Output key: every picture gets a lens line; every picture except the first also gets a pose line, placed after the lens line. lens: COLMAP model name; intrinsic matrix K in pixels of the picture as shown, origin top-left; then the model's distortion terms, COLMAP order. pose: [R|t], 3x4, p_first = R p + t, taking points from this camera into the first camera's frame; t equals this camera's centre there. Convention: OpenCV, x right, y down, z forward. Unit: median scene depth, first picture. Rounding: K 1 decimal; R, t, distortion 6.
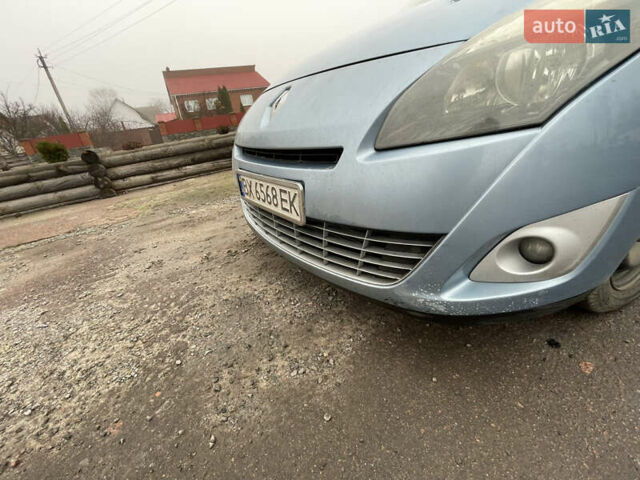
lens RADIAL K [[284.7, 0, 318.8], [0, 284.7, 238.7], [0, 0, 1]] dist [-0.000558, -0.001166]
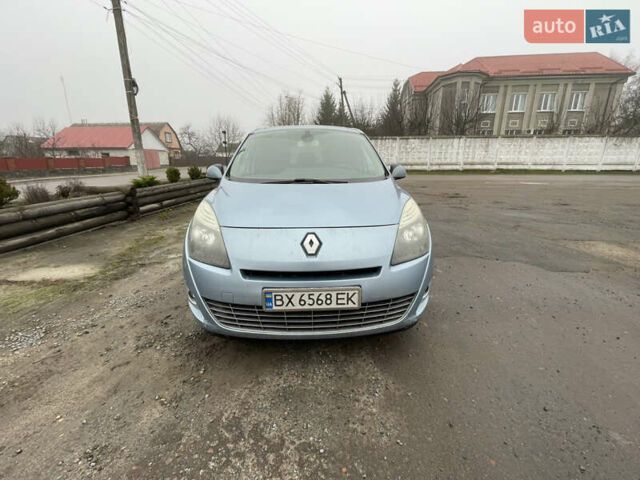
lens RADIAL K [[284.7, 0, 318.8], [0, 284.7, 238.7], [0, 0, 1]] dist [-0.000558, -0.001166]
pose [[0.525867, -0.104773, 0.844089, -1.590014], [0.291174, 0.954599, -0.062911, -0.409500], [-0.799175, 0.278860, 0.532500, 0.102586]]
